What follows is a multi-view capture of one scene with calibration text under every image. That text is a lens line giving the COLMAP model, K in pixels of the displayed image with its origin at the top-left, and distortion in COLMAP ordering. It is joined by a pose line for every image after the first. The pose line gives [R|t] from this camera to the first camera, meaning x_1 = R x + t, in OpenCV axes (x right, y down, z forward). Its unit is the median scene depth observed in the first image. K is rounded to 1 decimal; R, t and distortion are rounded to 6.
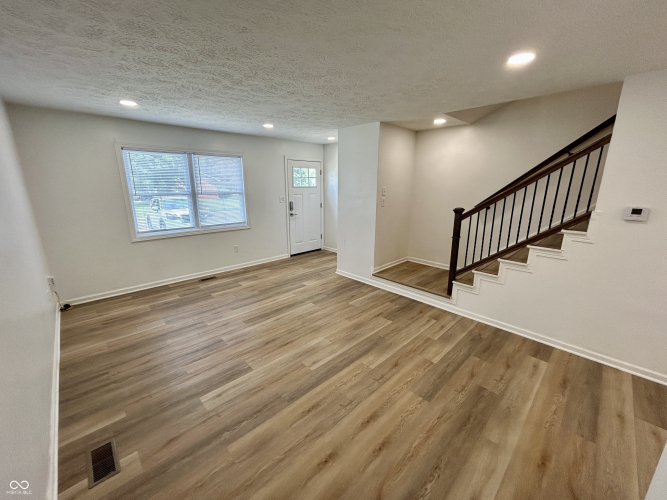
lens RADIAL K [[269.8, 0, 335.8], [0, 269.8, 246.4], [0, 0, 1]] dist [0.002266, 0.002067]
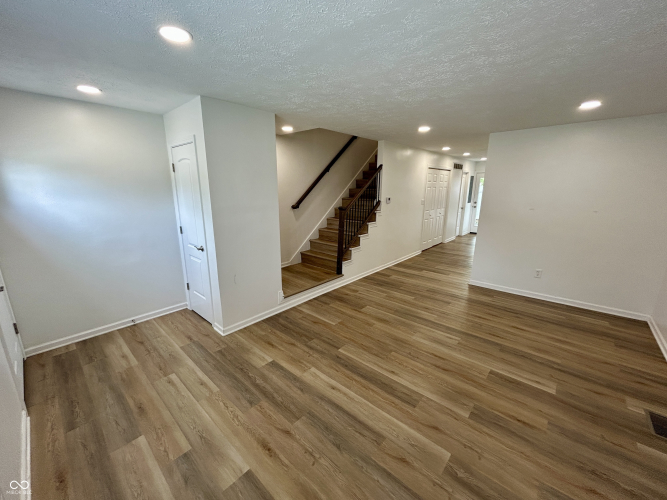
lens RADIAL K [[269.8, 0, 334.1], [0, 269.8, 246.8], [0, 0, 1]] dist [0.002266, 0.002067]
pose [[-0.064509, -0.225993, 0.971991, -0.779734], [0.228269, 0.944853, 0.234833, -0.245092], [-0.971459, 0.237025, -0.009364, 0.992053]]
